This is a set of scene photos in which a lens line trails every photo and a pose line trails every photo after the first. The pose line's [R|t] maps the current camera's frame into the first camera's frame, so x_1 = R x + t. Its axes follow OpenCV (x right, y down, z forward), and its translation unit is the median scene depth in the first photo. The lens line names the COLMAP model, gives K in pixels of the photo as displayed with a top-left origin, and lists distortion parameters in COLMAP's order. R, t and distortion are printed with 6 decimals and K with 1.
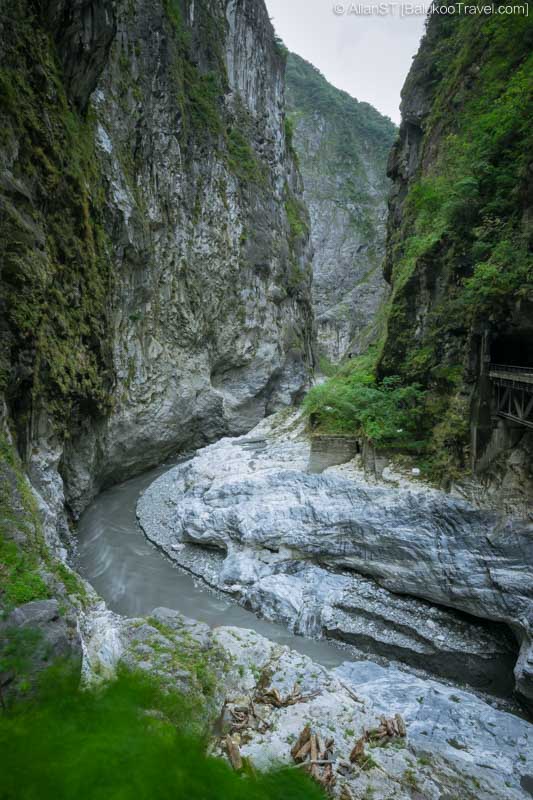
lens RADIAL K [[943.4, 0, 266.5], [0, 943.4, 400.0], [0, 0, 1]] dist [0.010809, -0.308925]
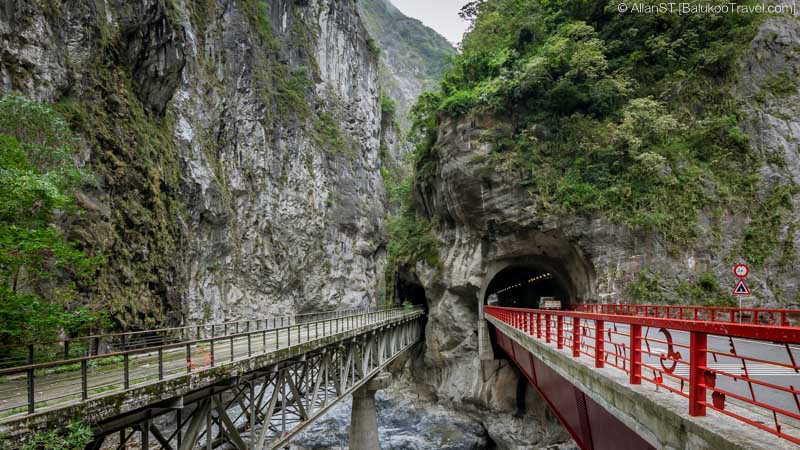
lens RADIAL K [[614.3, 0, 400.0], [0, 614.3, 225.0], [0, 0, 1]] dist [-0.000037, -0.078419]
pose [[0.974914, 0.033743, 0.220009, -0.090685], [0.003361, 0.986098, -0.166130, -0.012458], [-0.222556, 0.162702, 0.961248, 0.209174]]
